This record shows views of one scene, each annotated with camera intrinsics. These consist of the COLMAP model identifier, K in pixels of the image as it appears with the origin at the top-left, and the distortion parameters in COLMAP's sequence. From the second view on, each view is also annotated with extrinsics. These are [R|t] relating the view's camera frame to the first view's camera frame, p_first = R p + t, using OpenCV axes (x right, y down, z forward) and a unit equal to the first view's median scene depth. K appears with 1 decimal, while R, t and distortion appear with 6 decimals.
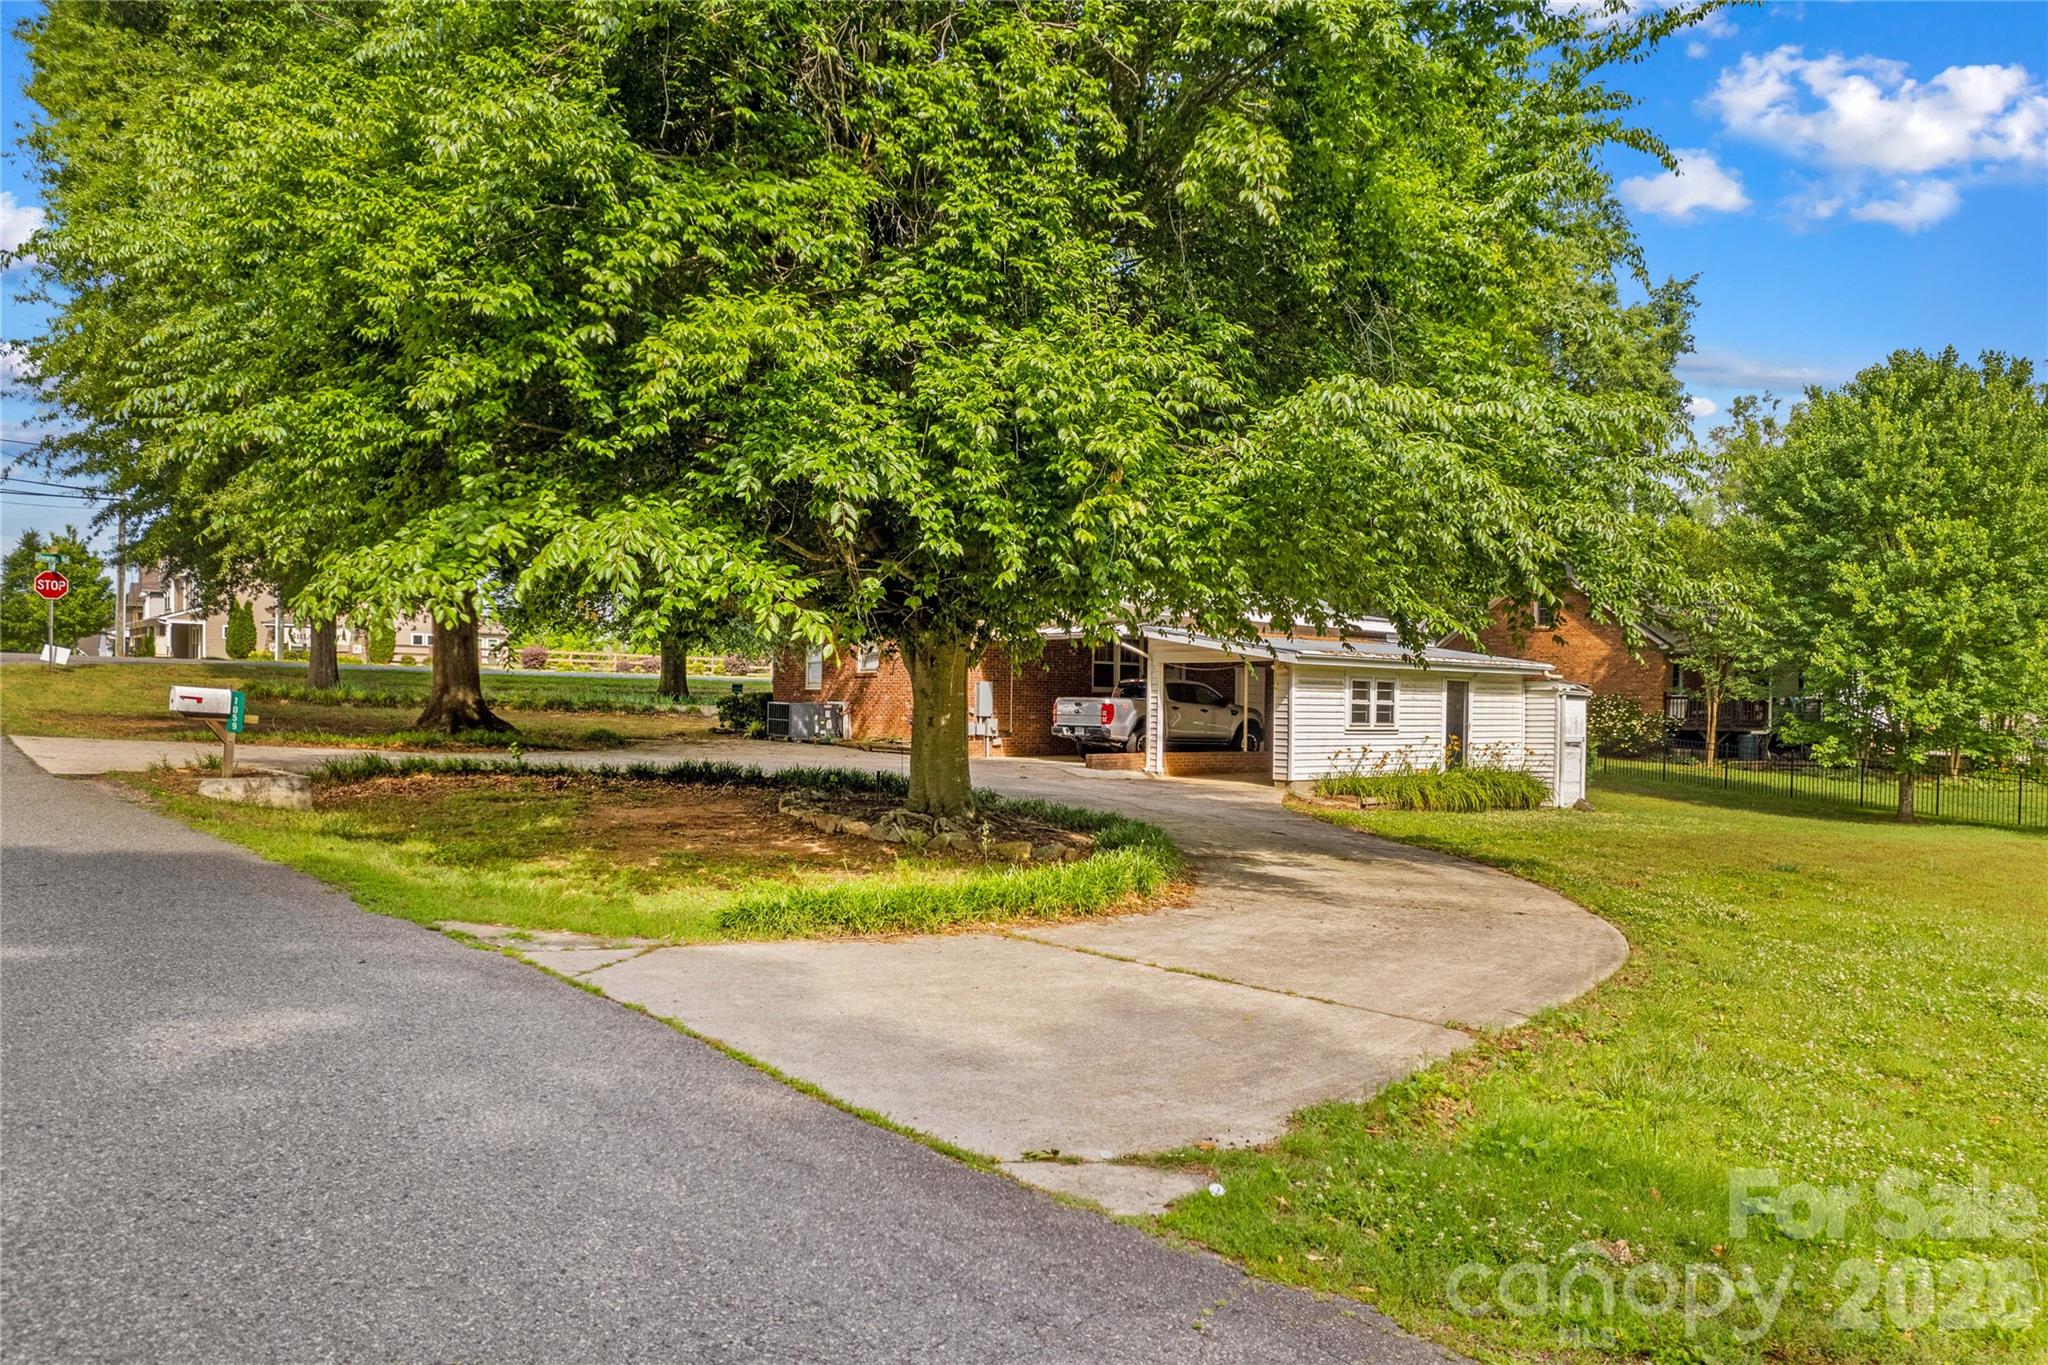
lens RADIAL K [[1311.3, 0, 1029.1], [0, 1311.3, 687.0], [0, 0, 1]] dist [-0.021440, -0.000280]
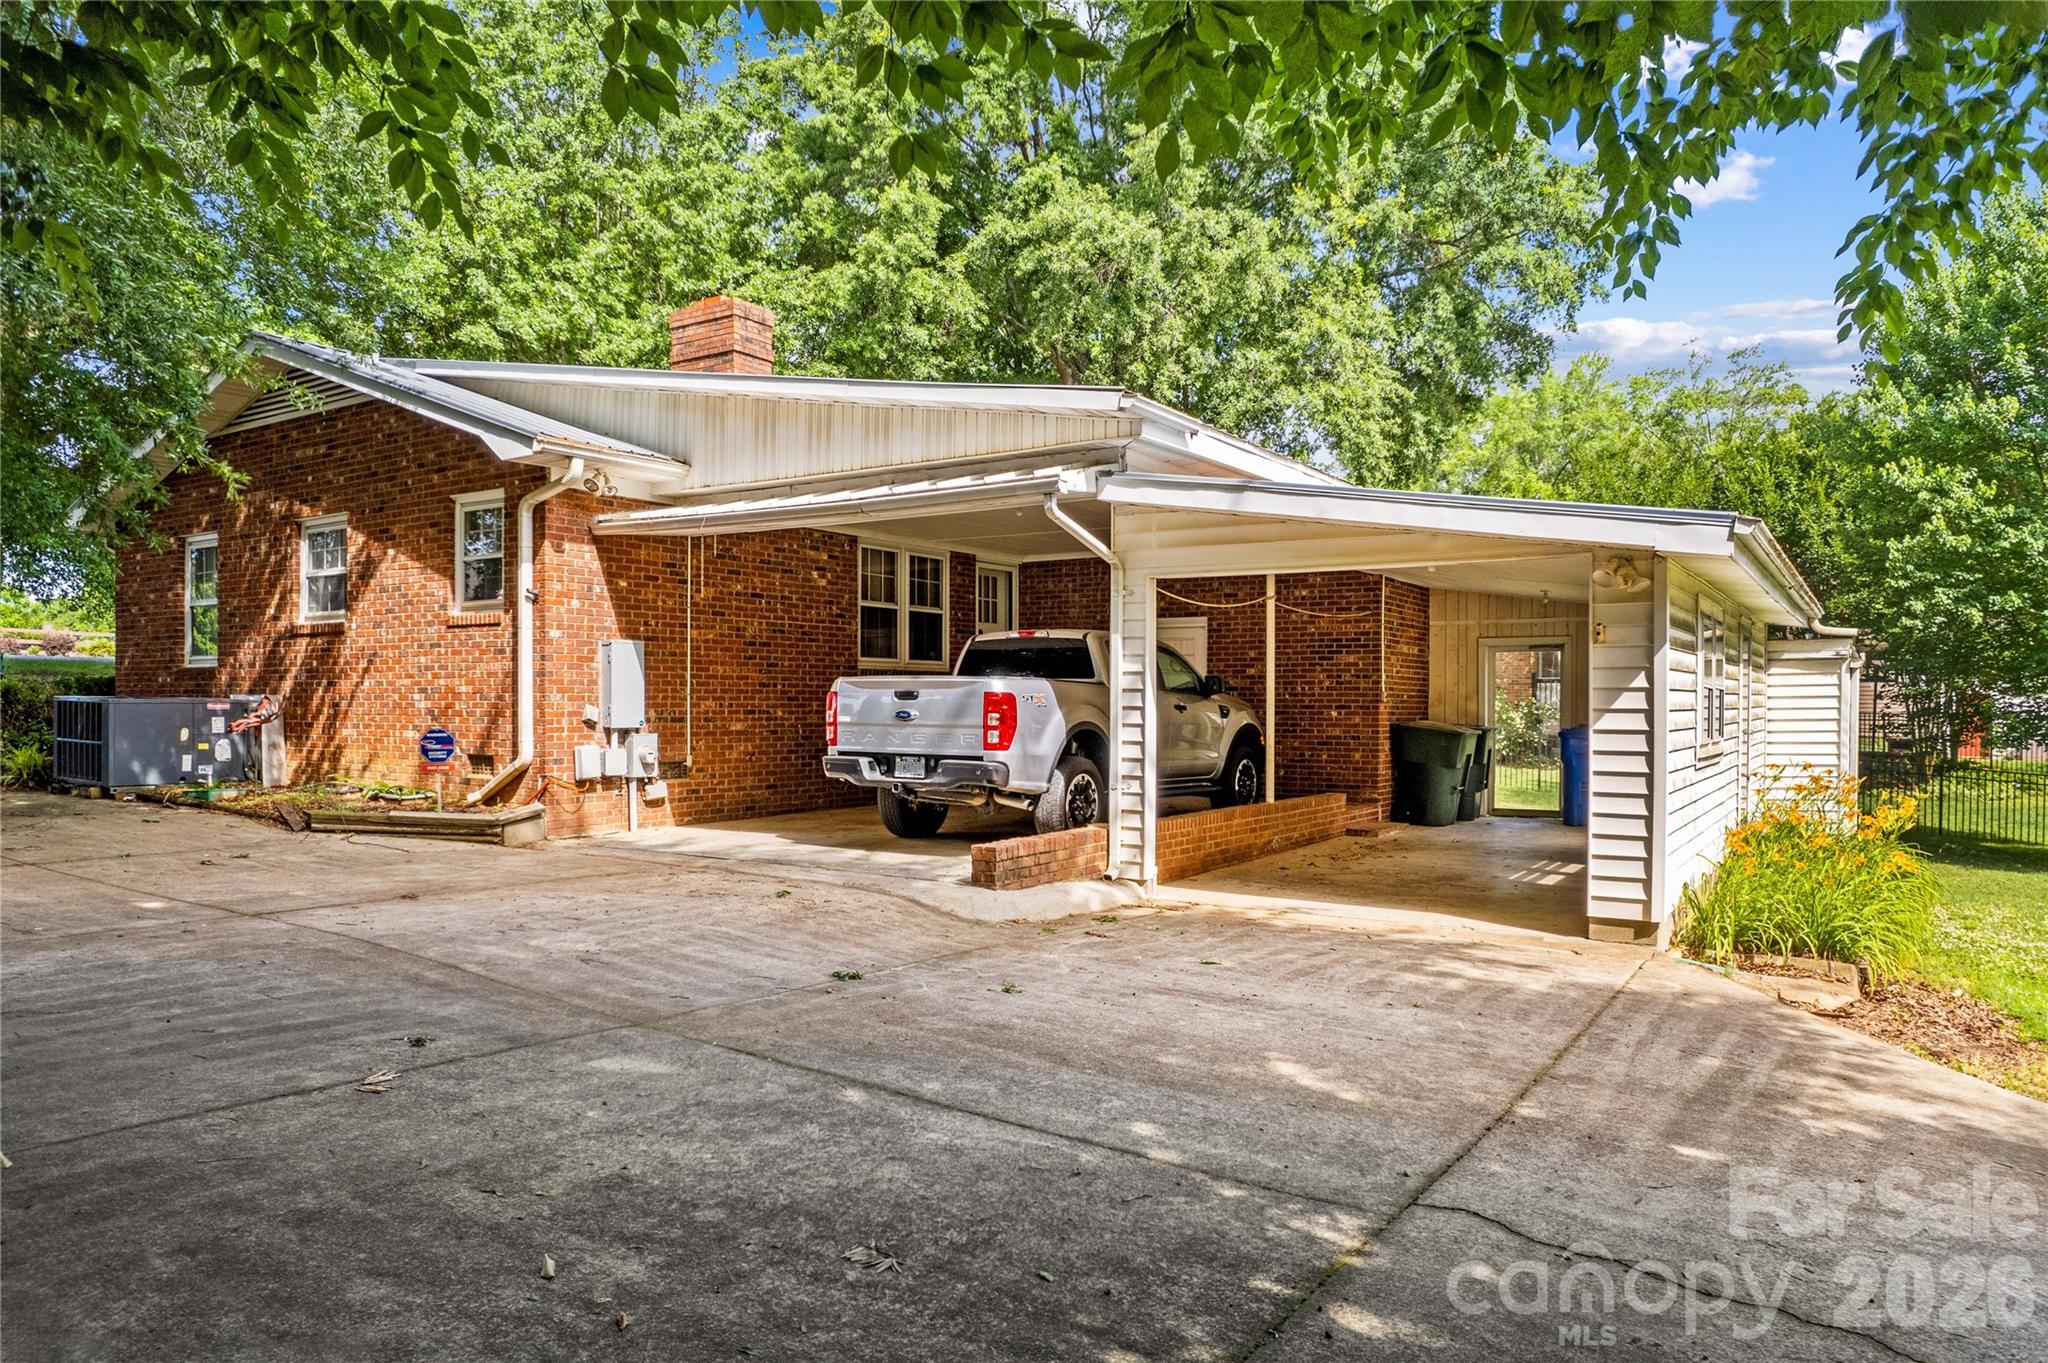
lens RADIAL K [[1311.3, 0, 1017.7], [0, 1311.3, 690.8], [0, 0, 1]] dist [-0.021440, -0.000280]
pose [[0.954488, -0.008561, 0.298126, -0.041922], [0.005860, 0.999933, 0.009954, 0.008581], [-0.298192, -0.007754, 0.954474, 0.648414]]
